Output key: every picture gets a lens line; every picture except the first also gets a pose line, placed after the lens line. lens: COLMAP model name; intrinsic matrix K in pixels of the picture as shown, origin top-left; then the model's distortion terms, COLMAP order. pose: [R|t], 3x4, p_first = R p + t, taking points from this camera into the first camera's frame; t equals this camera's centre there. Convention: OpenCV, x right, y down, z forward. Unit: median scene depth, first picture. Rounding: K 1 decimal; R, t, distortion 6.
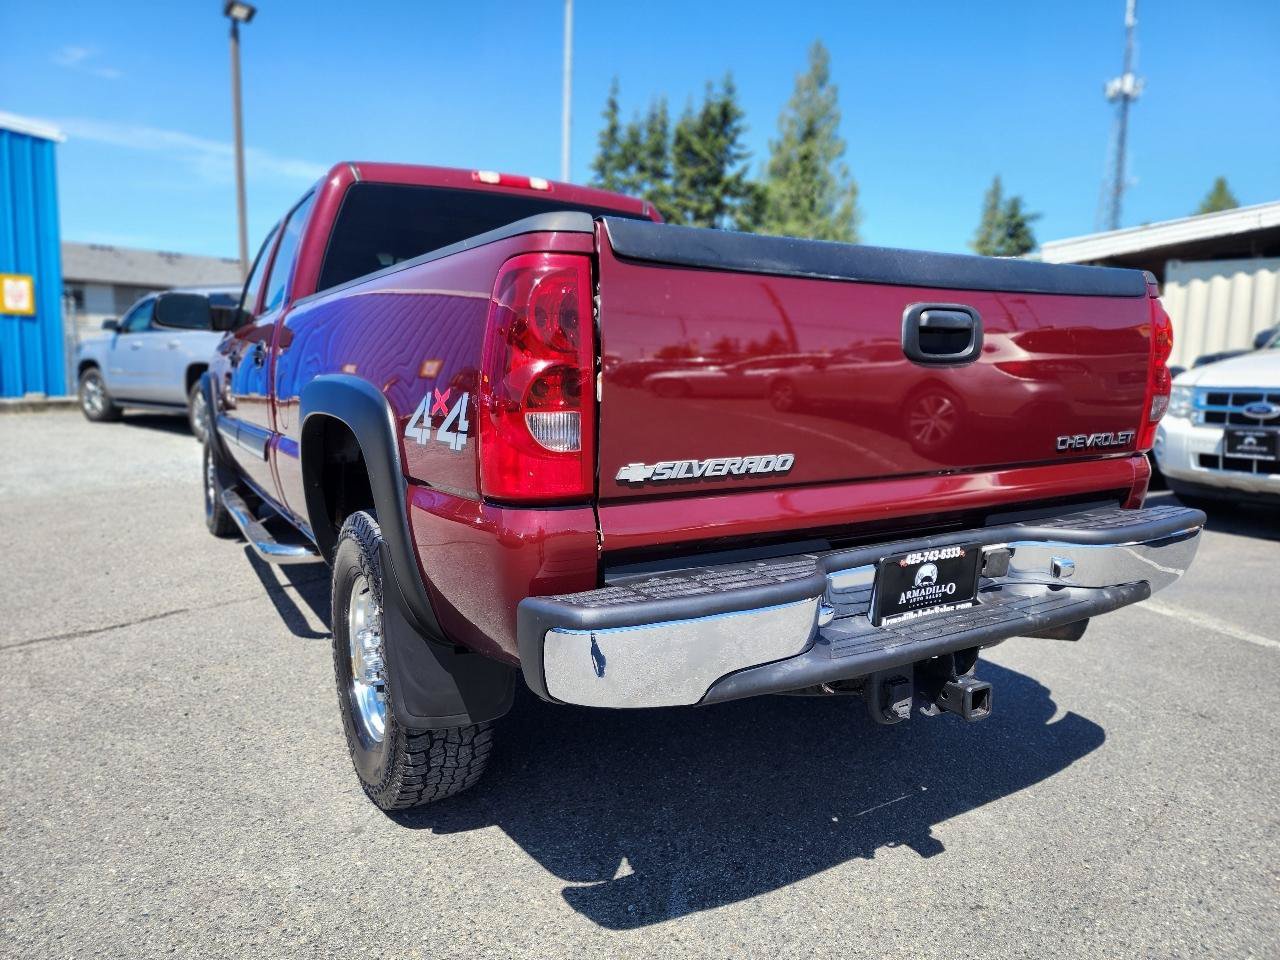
lens RADIAL K [[855.3, 0, 640.8], [0, 855.3, 487.3], [0, 0, 1]] dist [0.069492, -0.062354]
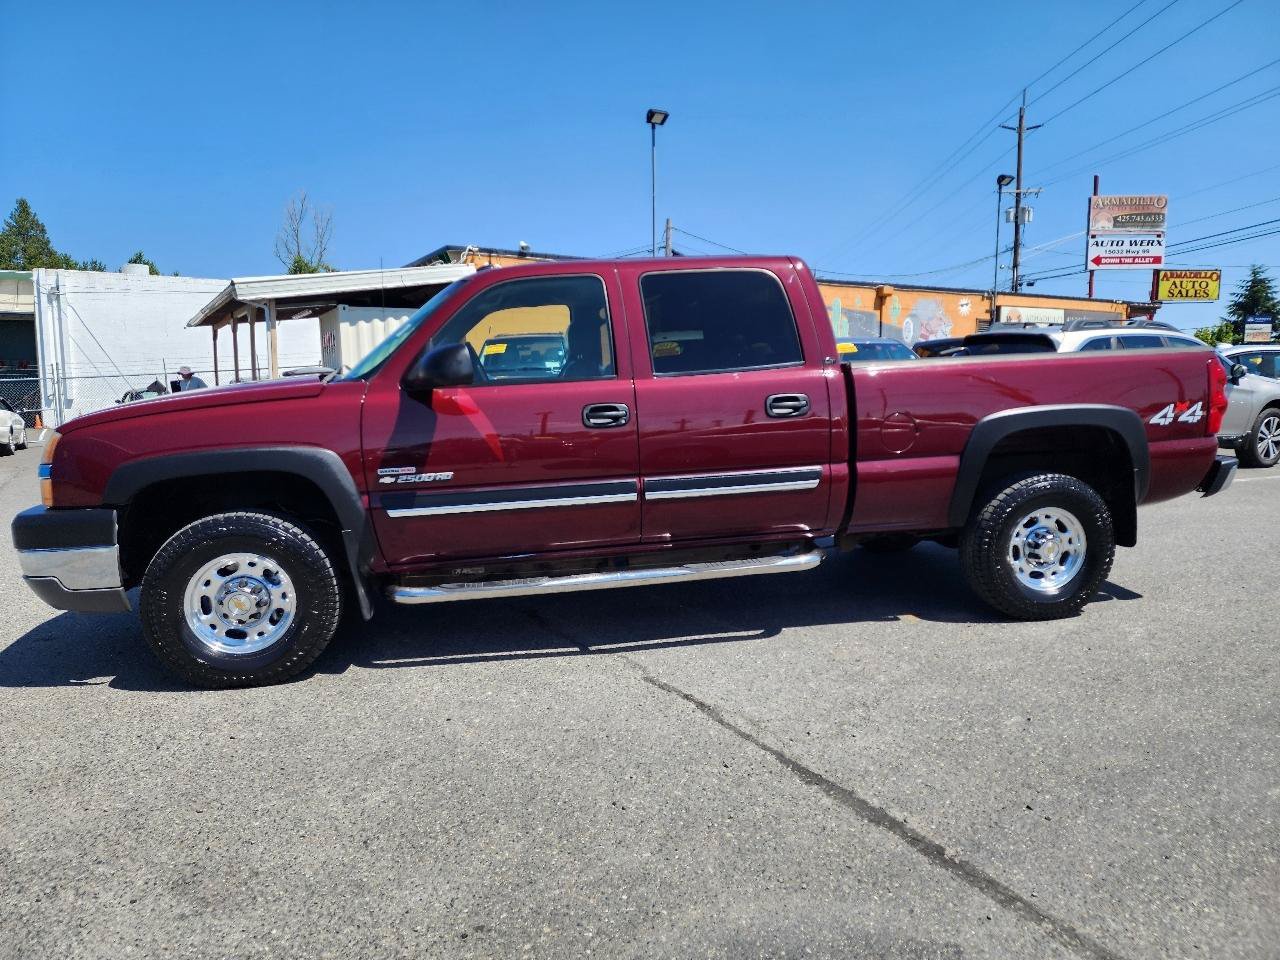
lens RADIAL K [[855.3, 0, 646.2], [0, 855.3, 469.0], [0, 0, 1]] dist [0.069492, -0.062354]
pose [[0.343790, -0.122926, 0.930966, -1.187357], [0.163302, 0.984115, 0.069640, -0.129326], [-0.924738, 0.128087, 0.358403, 0.545952]]
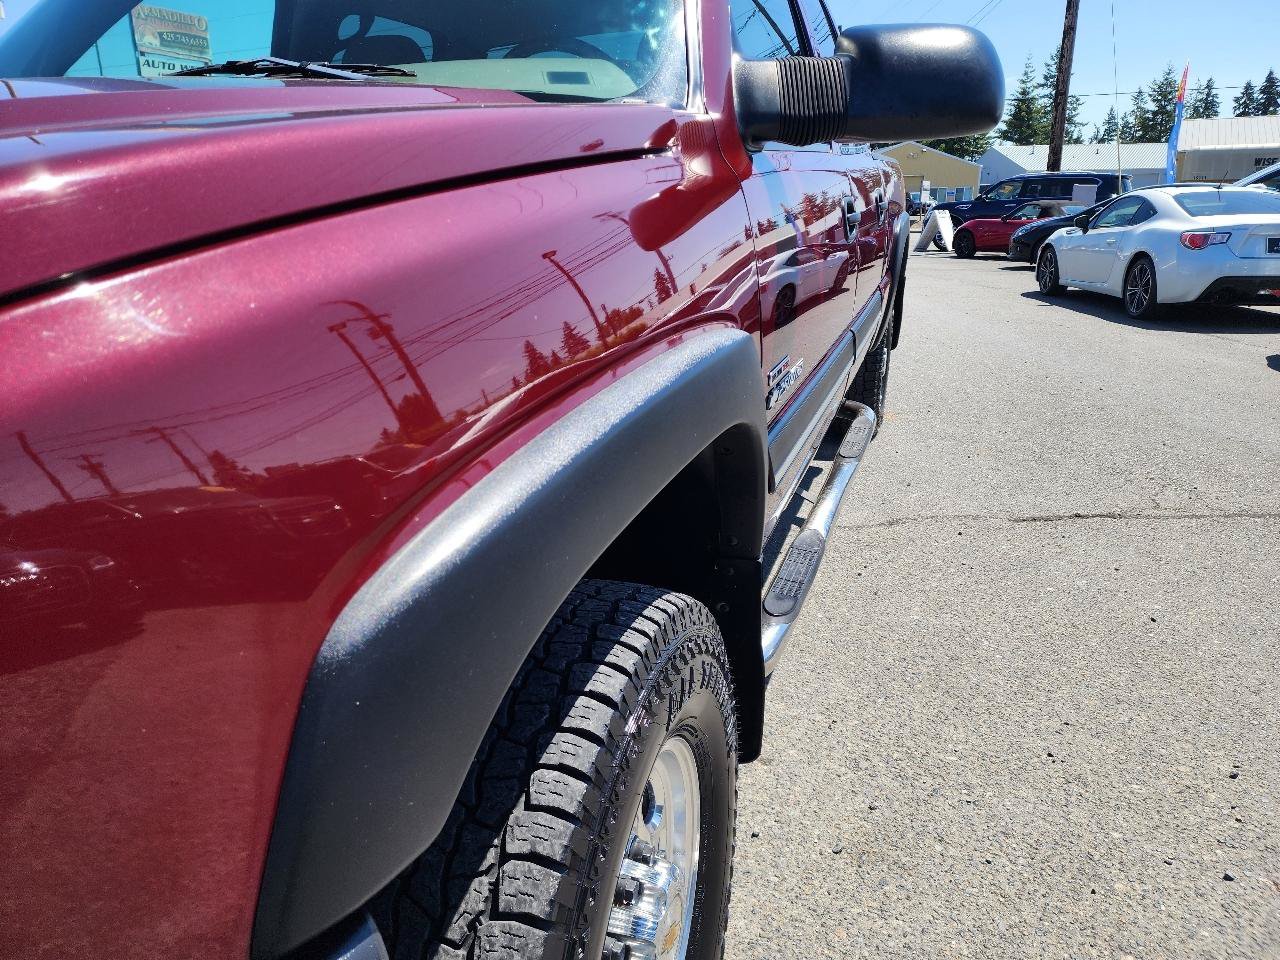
lens RADIAL K [[855.3, 0, 633.5], [0, 855.3, 476.1], [0, 0, 1]] dist [0.069492, -0.062354]
pose [[-0.655536, -0.233579, 0.718131, -0.763458], [0.116640, 0.908231, 0.401884, -0.239660], [-0.746101, 0.347213, -0.568134, 1.497248]]
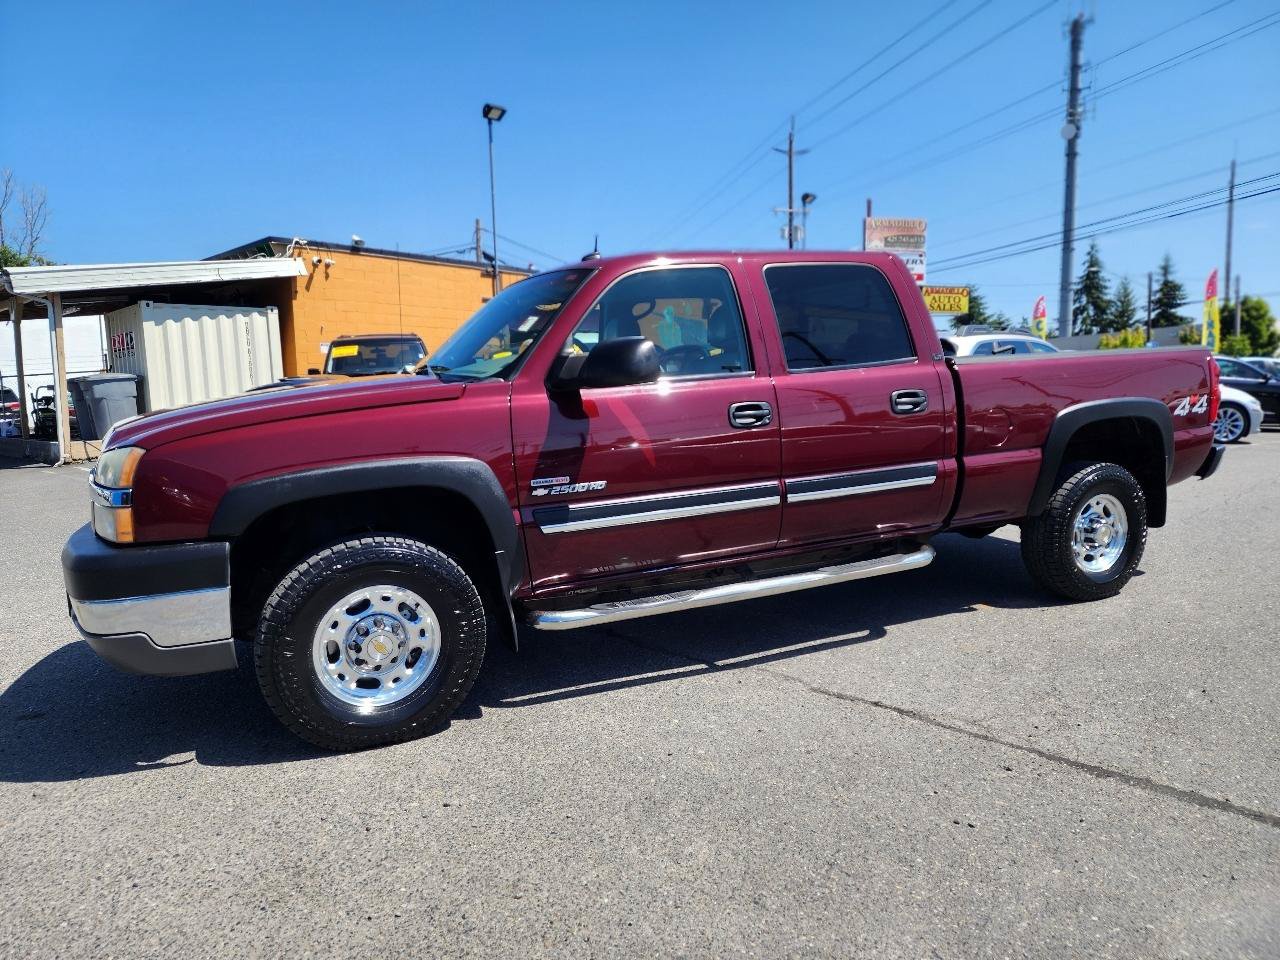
lens RADIAL K [[855.3, 0, 651.2], [0, 855.3, 480.4], [0, 0, 1]] dist [0.069492, -0.062354]
pose [[0.085617, -0.135047, 0.987133, -1.209725], [0.174562, 0.977479, 0.118586, -0.179755], [-0.980917, 0.162163, 0.107263, 0.892680]]
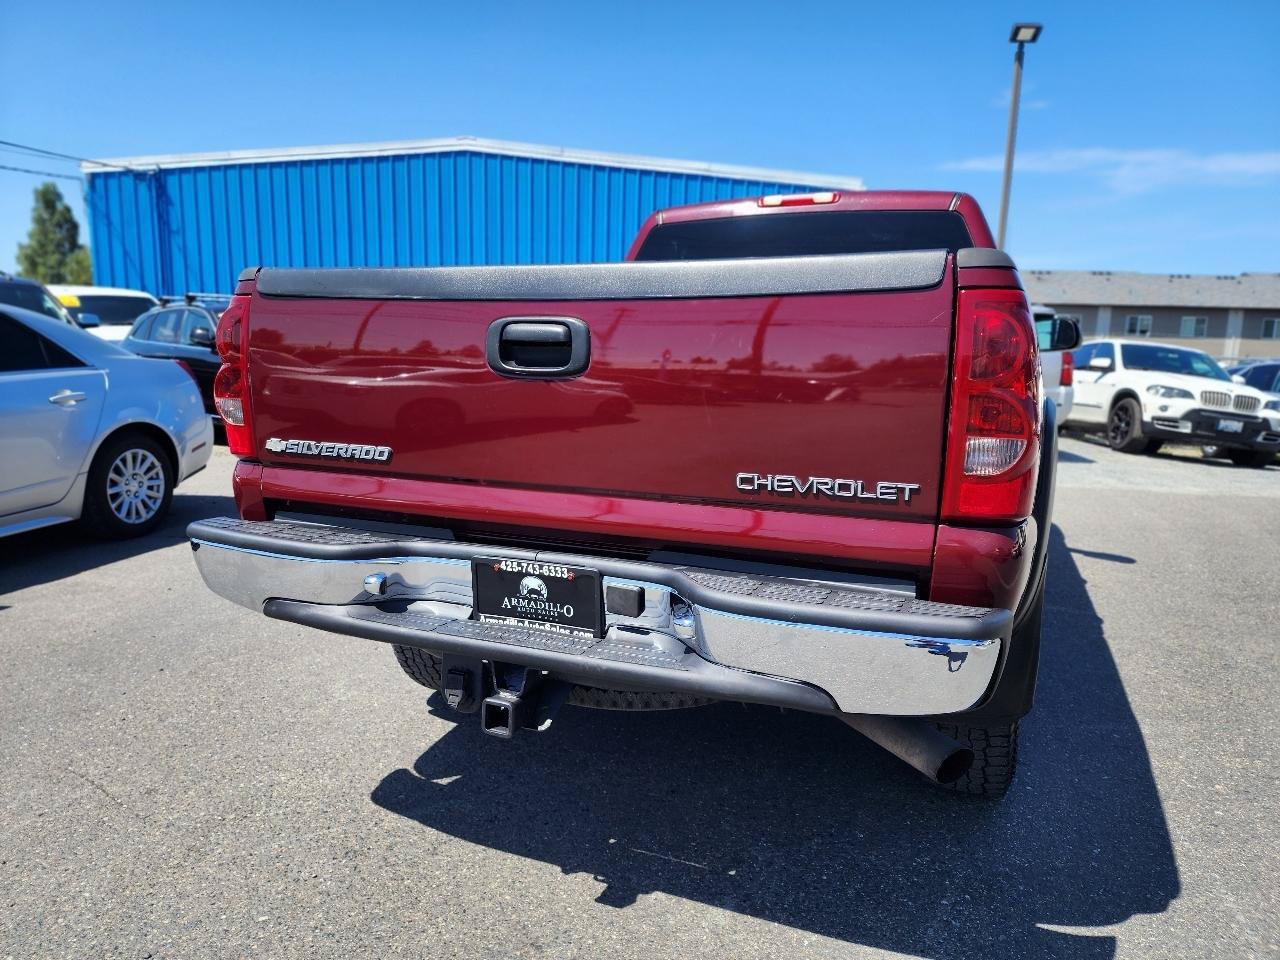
lens RADIAL K [[855.3, 0, 644.0], [0, 855.3, 486.1], [0, 0, 1]] dist [0.069492, -0.062354]
pose [[0.585060, 0.122234, -0.801726, 0.462608], [-0.134966, 0.989466, 0.052366, -0.032684], [0.799681, 0.077568, 0.595394, 0.195726]]
